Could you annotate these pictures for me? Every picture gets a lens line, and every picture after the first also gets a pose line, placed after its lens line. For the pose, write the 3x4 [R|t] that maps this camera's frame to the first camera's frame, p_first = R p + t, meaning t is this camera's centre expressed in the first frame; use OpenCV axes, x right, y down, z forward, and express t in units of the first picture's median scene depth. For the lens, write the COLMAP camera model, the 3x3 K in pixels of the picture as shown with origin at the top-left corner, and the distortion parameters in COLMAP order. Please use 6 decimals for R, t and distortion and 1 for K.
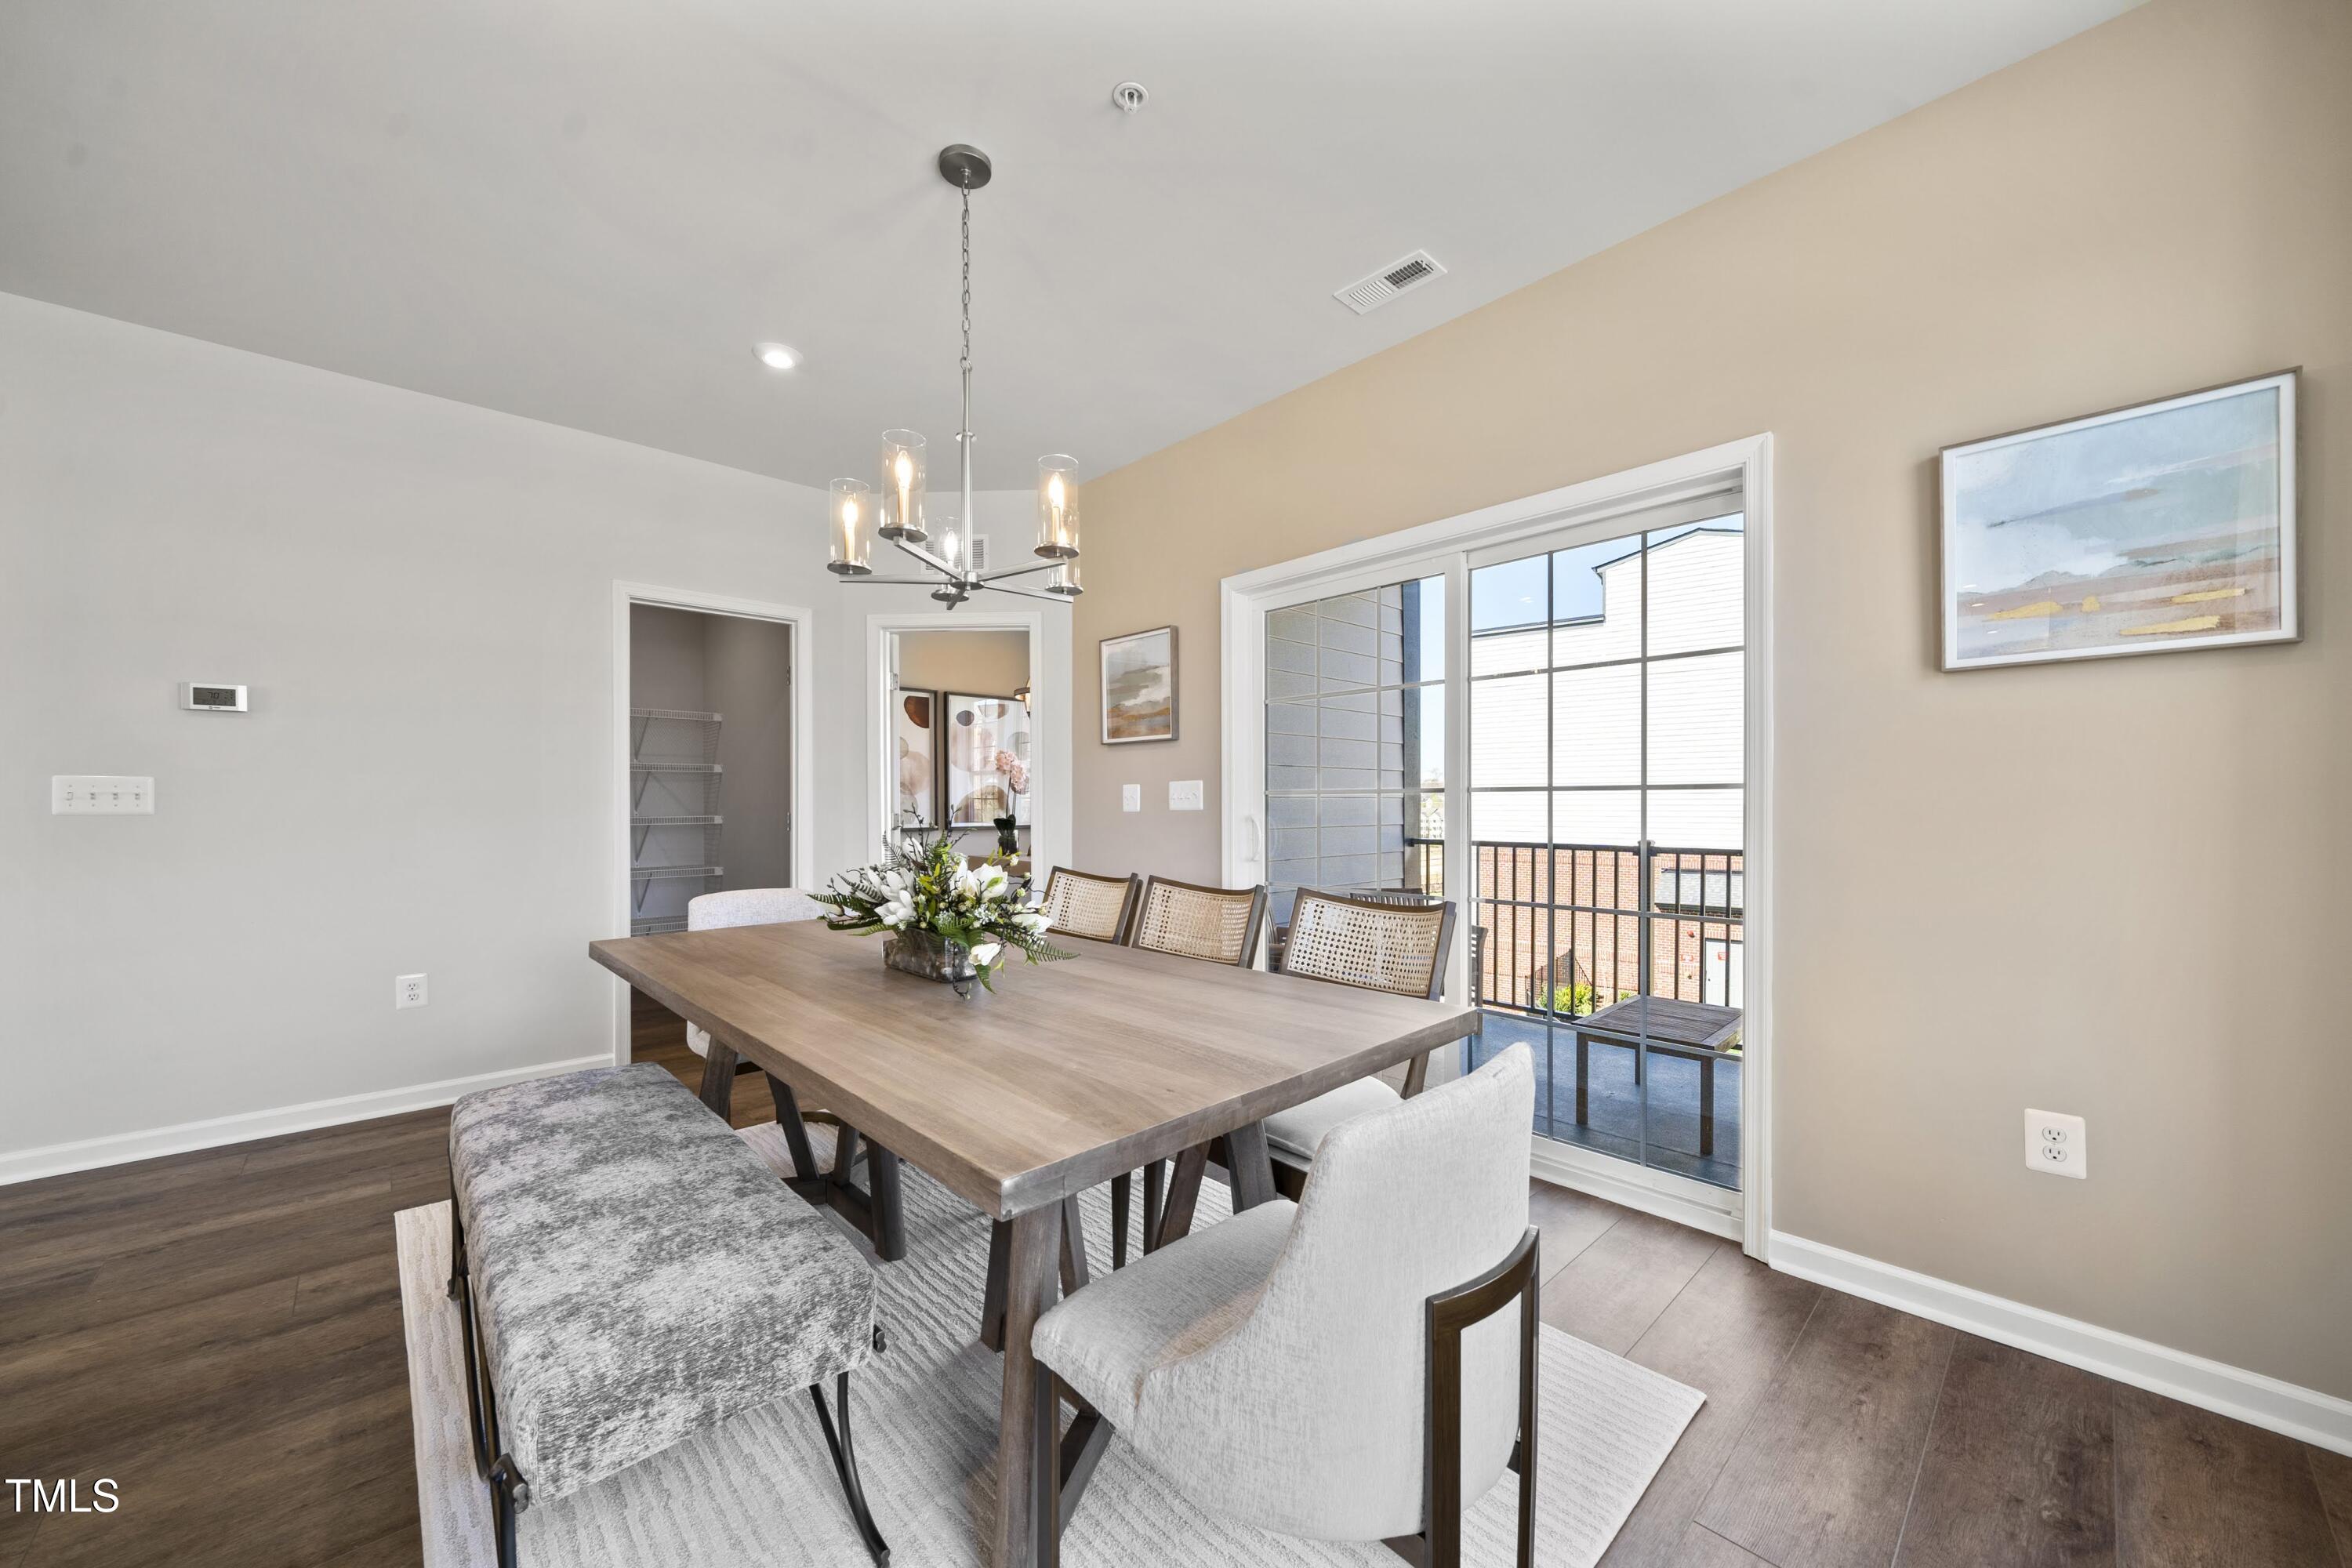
lens RADIAL K [[880.4, 0, 1171.5], [0, 880.4, 791.7], [0, 0, 1]] dist [-0.003602, -0.000310]
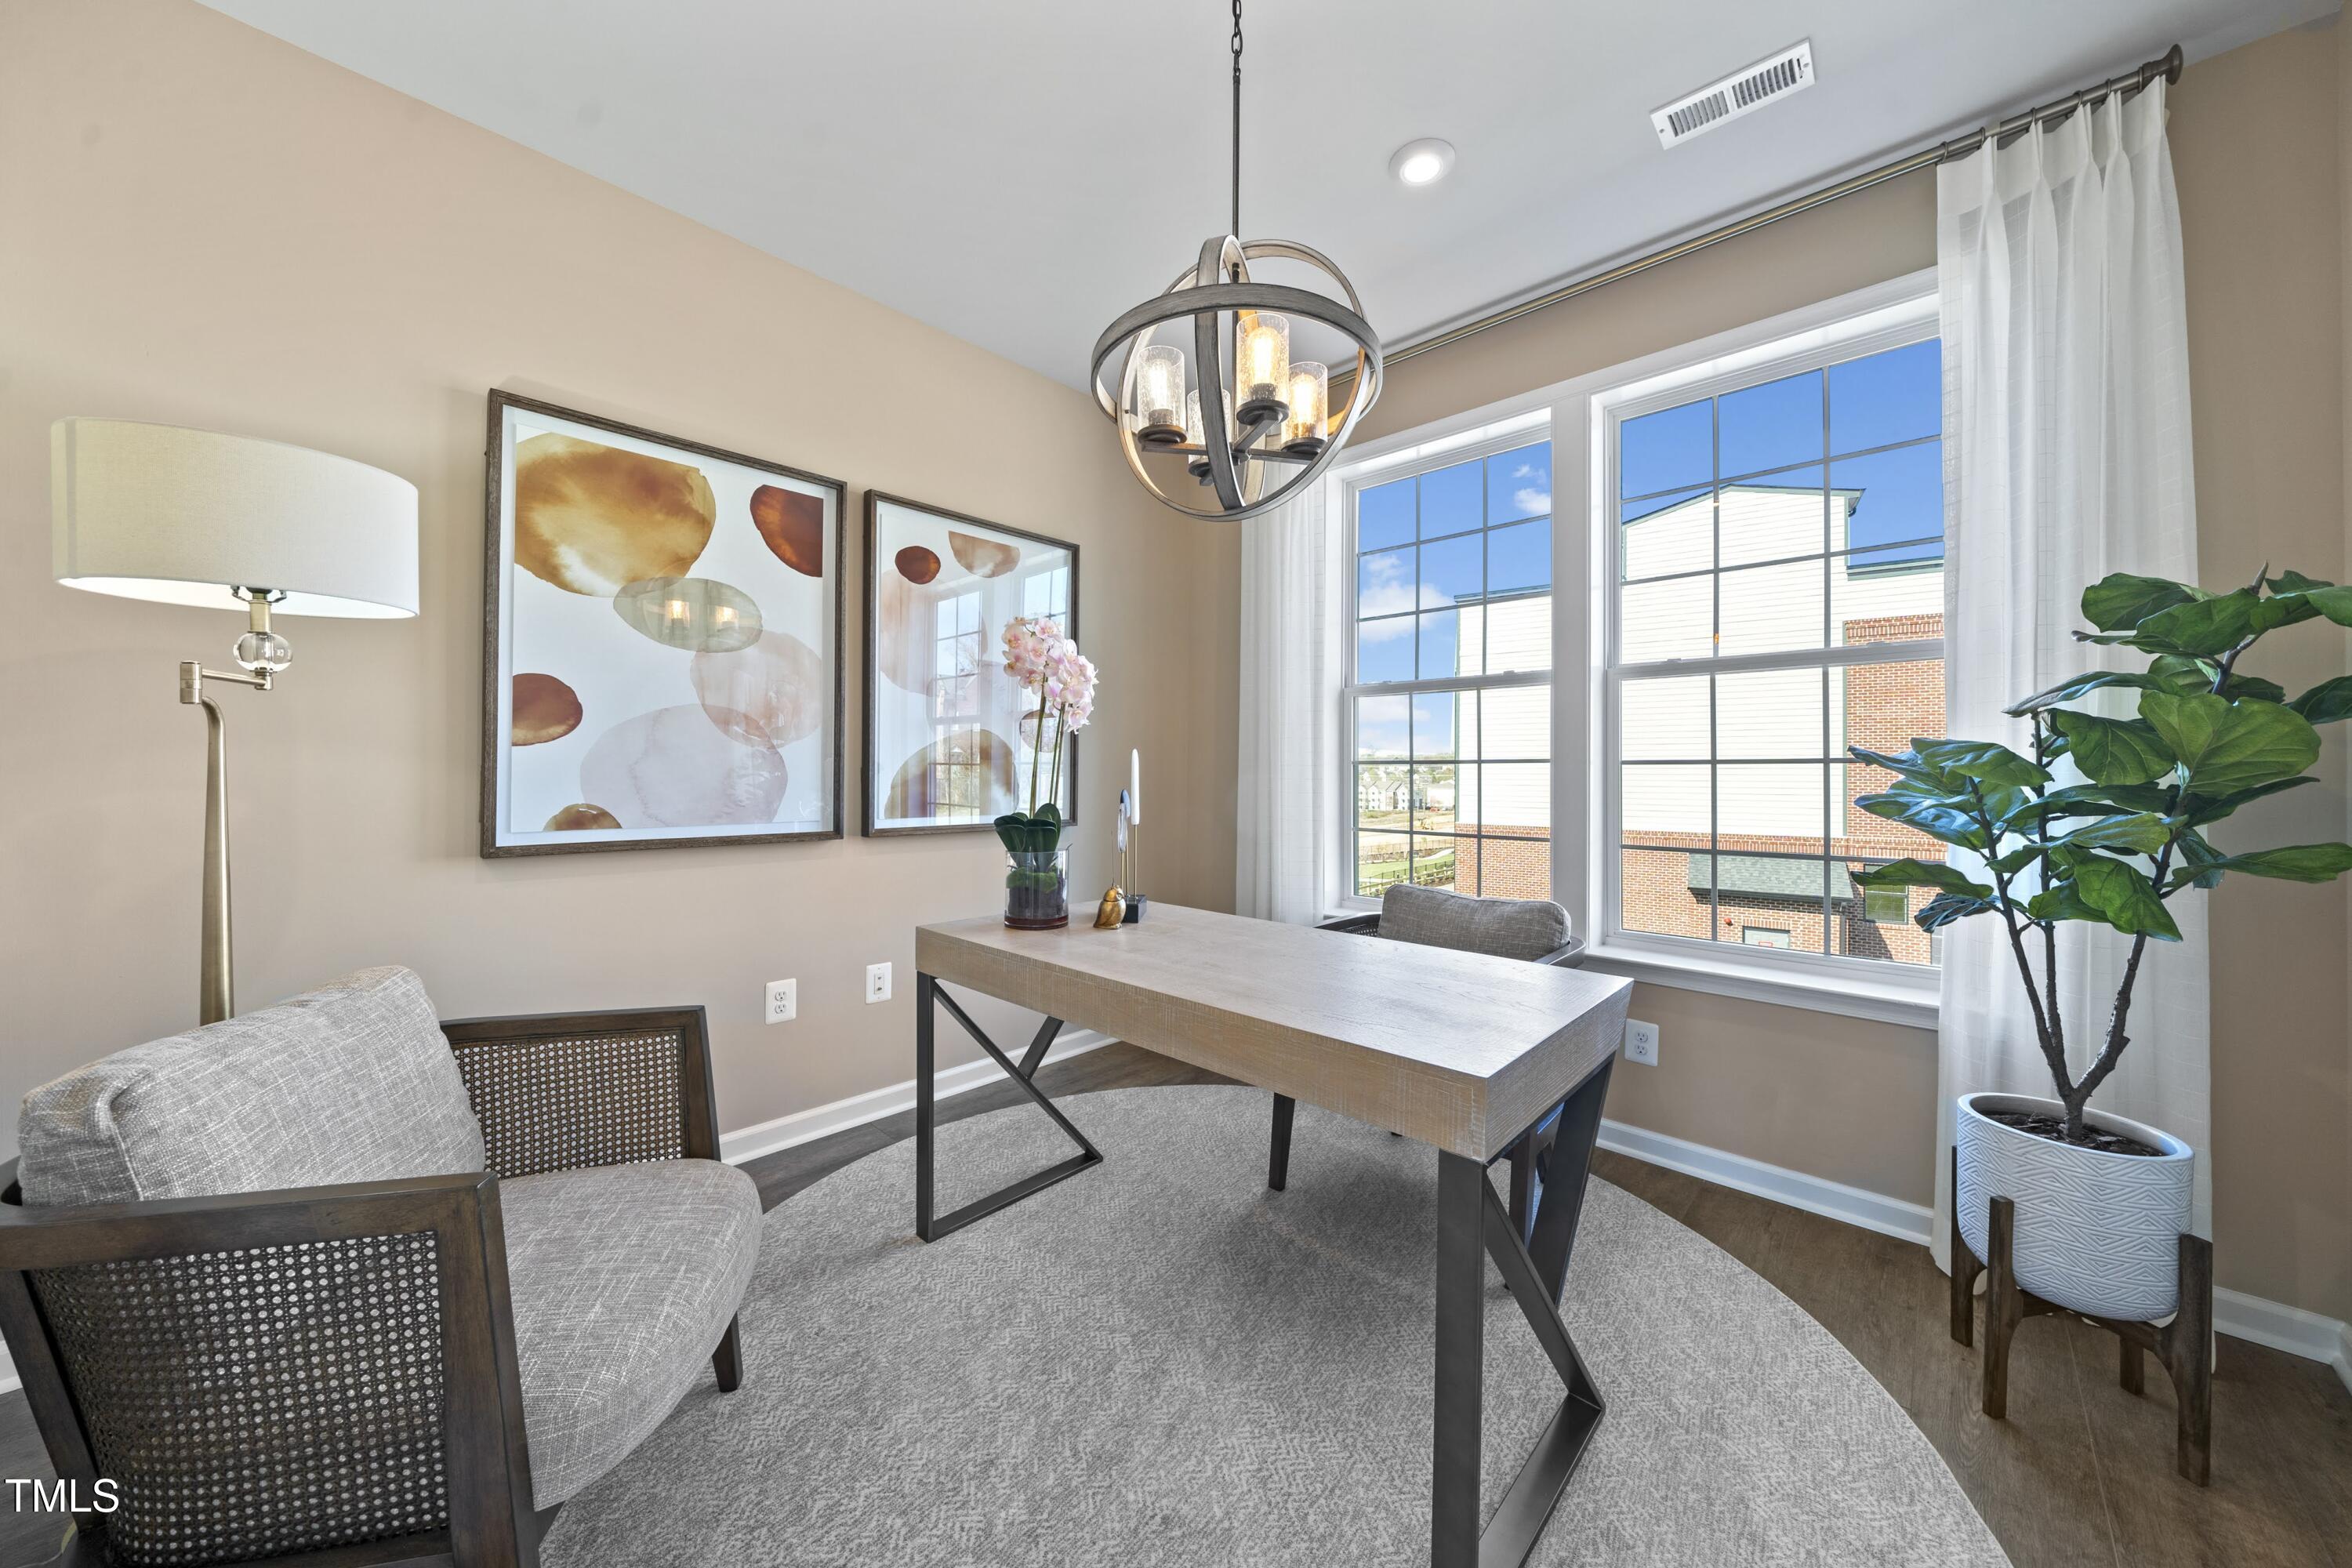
lens RADIAL K [[815.6, 0, 1179.5], [0, 815.6, 762.2], [0, 0, 1]] dist [-0.001015, -0.000034]
pose [[0.998076, 0.010144, 0.061171, -0.139625], [-0.010026, 0.999947, -0.002241, 0.008951], [-0.061191, 0.001623, 0.998125, 0.635056]]
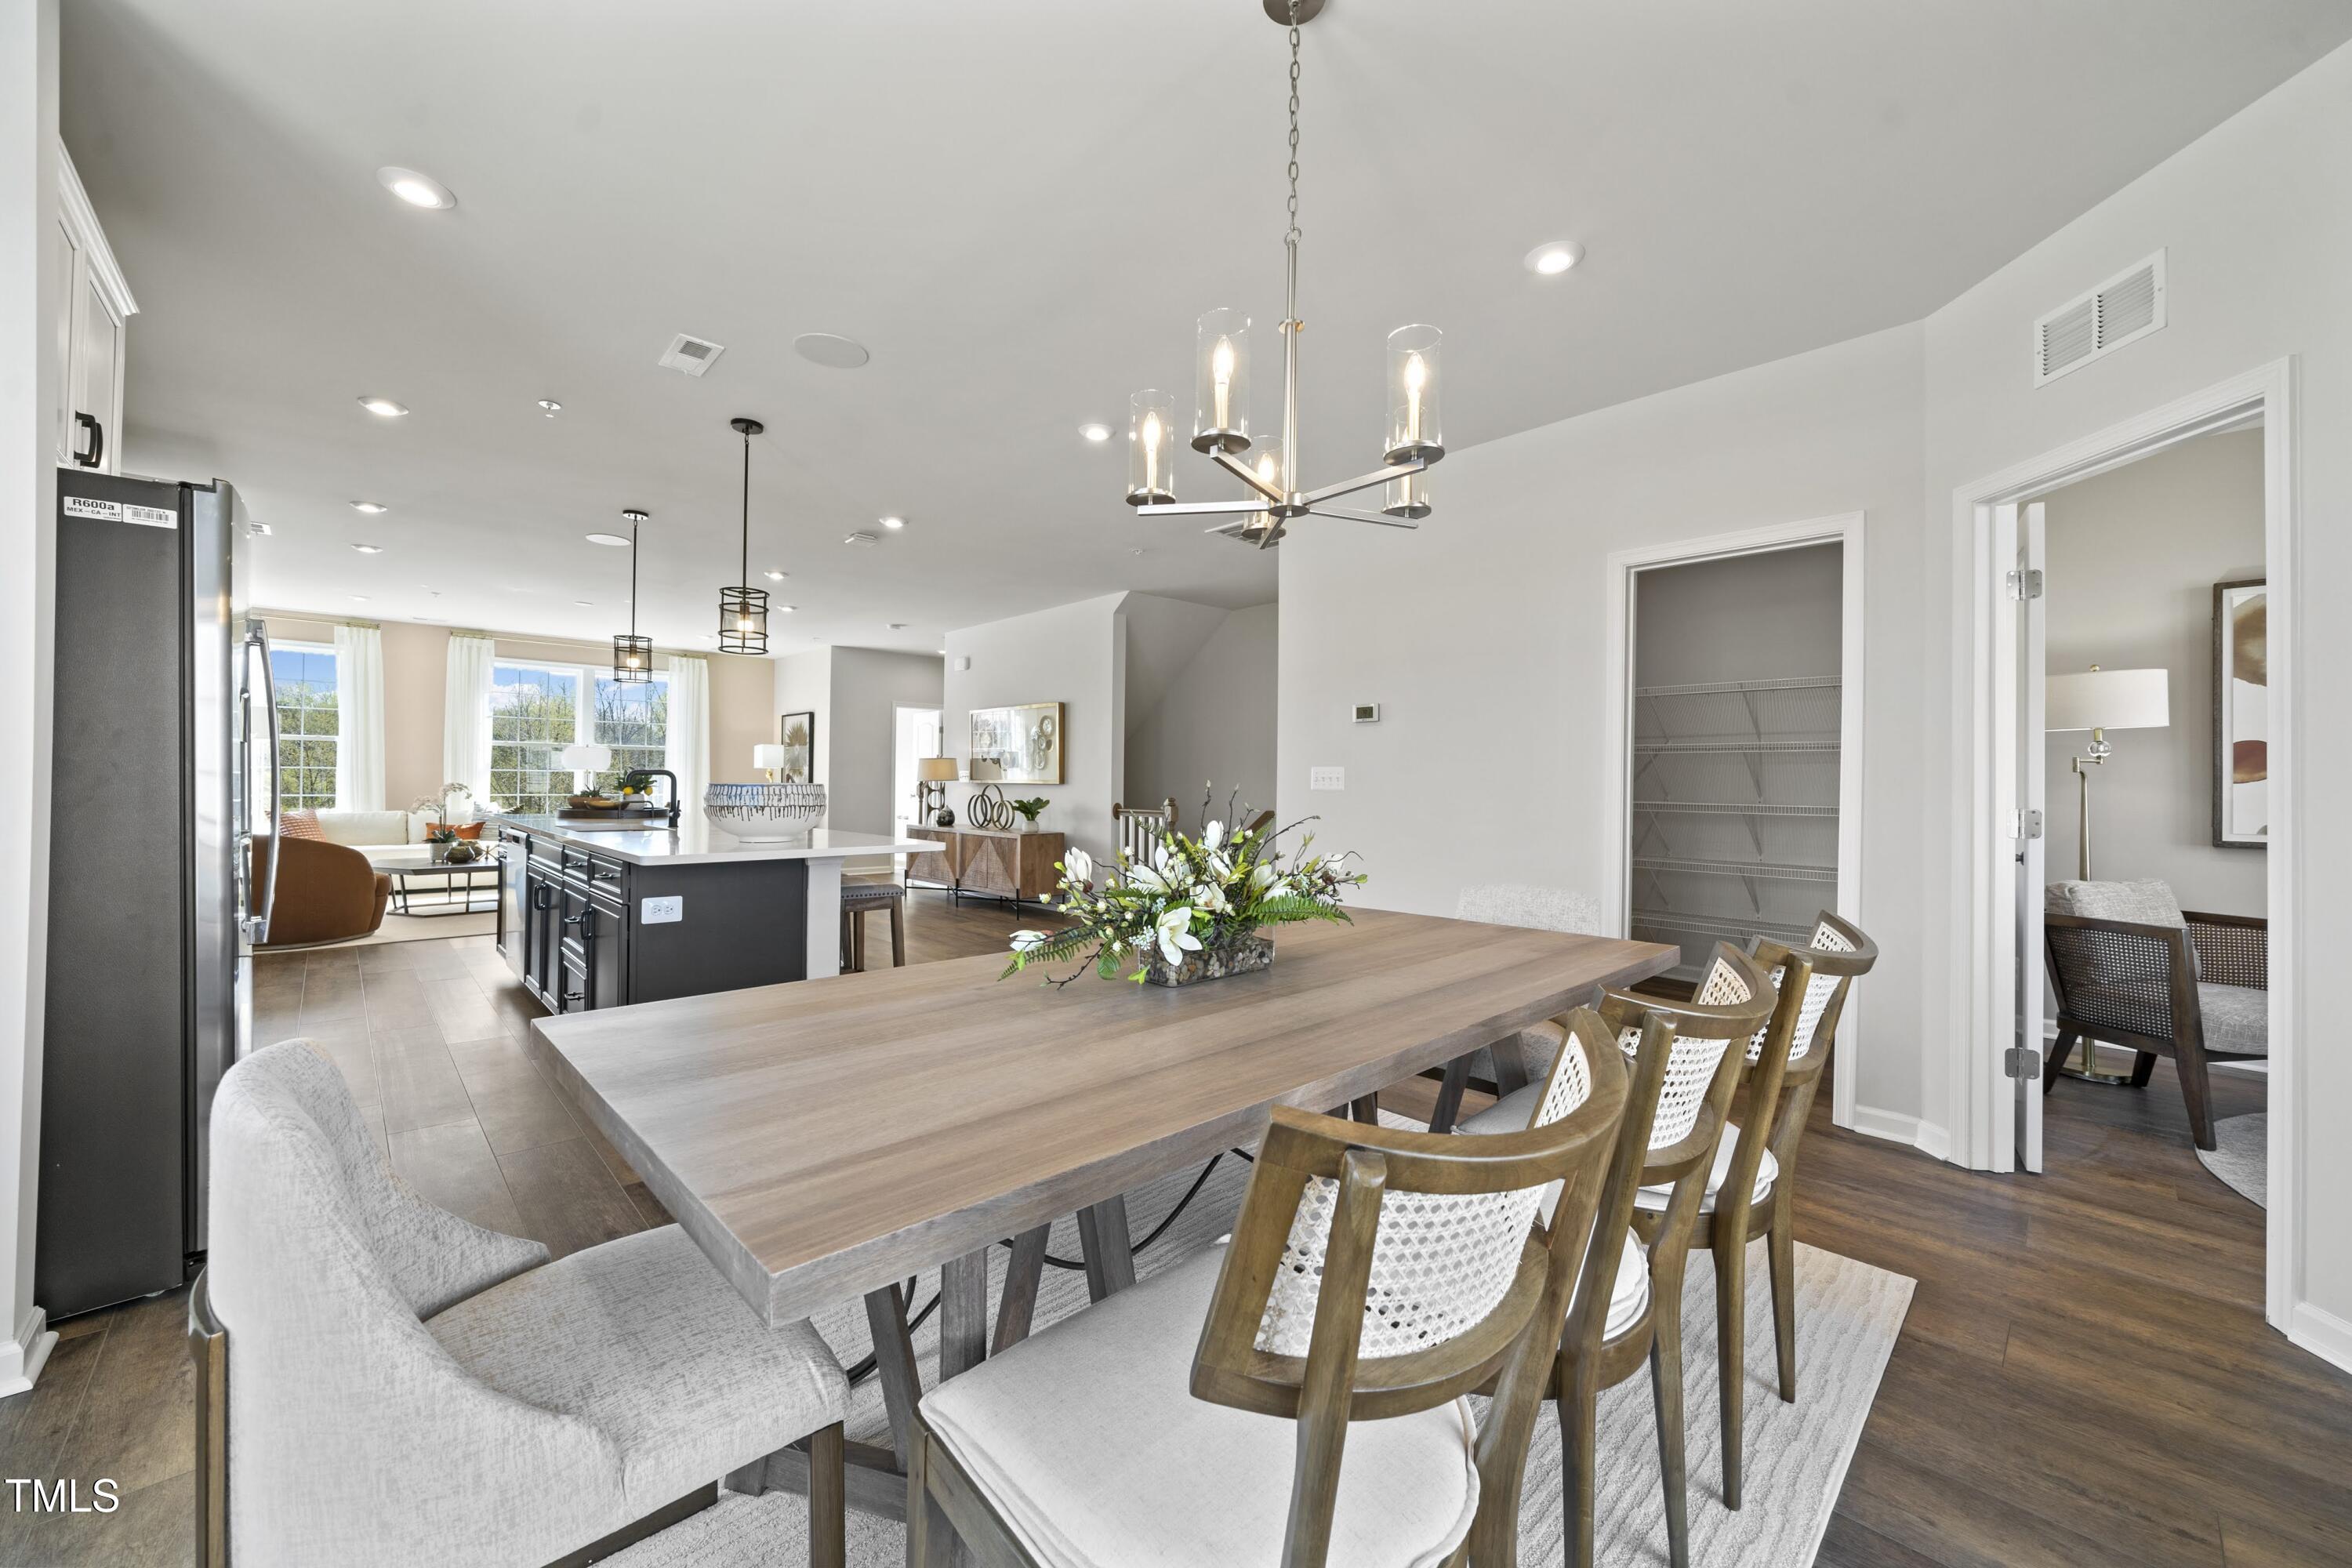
lens RADIAL K [[880.4, 0, 1171.5], [0, 880.4, 778.5], [0, 0, 1]] dist [-0.003602, -0.000310]
pose [[0.002877, -0.003863, -0.999988, 0.178746], [-0.000344, 0.999992, -0.003864, 0.004065], [0.999996, 0.000356, 0.002876, 0.282960]]
